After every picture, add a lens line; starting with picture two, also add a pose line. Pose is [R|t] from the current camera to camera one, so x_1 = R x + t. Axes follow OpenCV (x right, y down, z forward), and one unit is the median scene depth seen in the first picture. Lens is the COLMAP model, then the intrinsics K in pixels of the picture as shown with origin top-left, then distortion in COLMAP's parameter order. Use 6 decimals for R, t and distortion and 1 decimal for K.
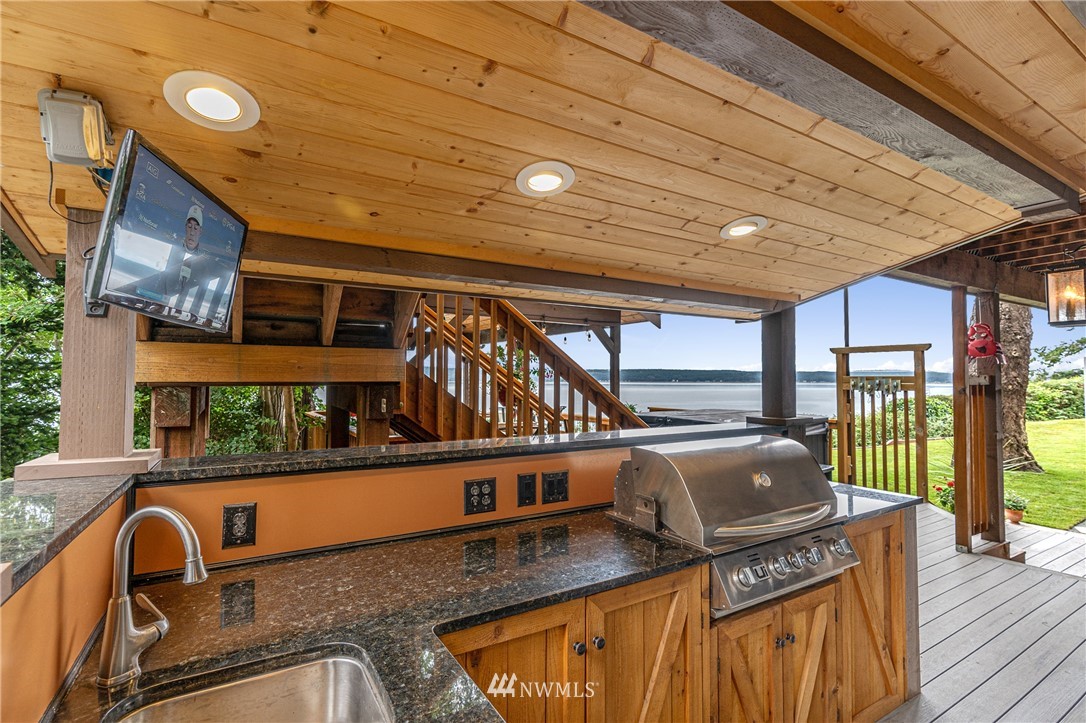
lens RADIAL K [[510.8, 0, 545.6], [0, 510.8, 364.1], [0, 0, 1]] dist [-0.004436, 0.000553]
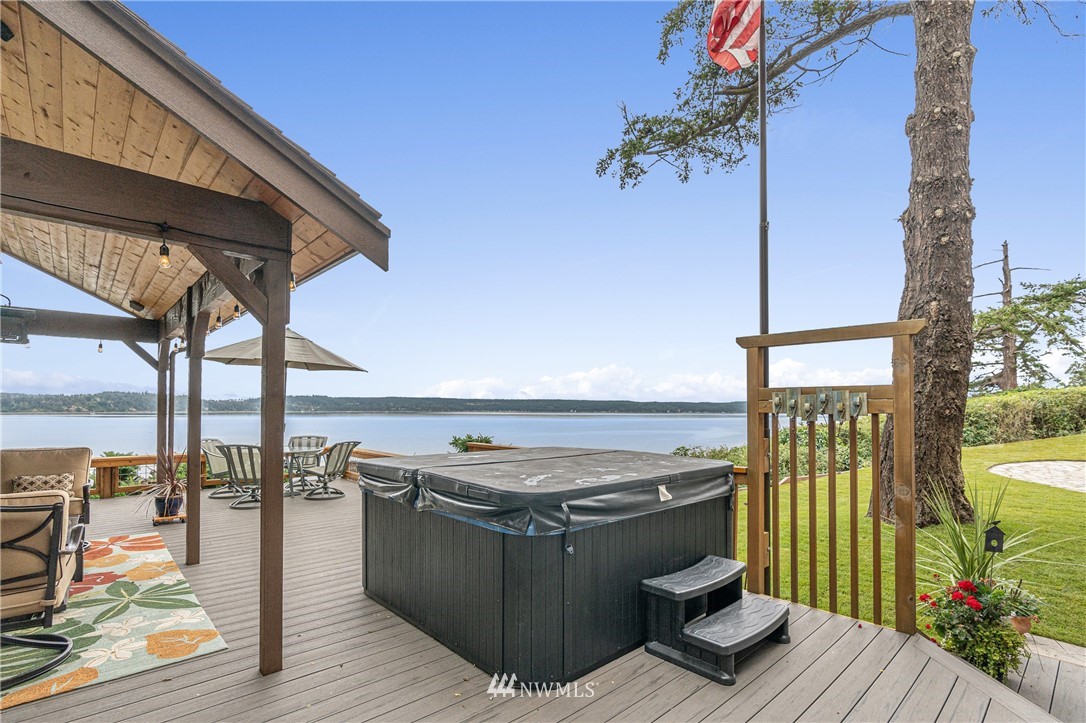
lens RADIAL K [[510.8, 0, 550.3], [0, 510.8, 402.5], [0, 0, 1]] dist [-0.004436, 0.000553]
pose [[0.980069, 0.004366, 0.198610, 0.256280], [-0.007444, 0.999864, 0.014749, 0.032732], [-0.198518, -0.015933, 0.979968, 0.509366]]
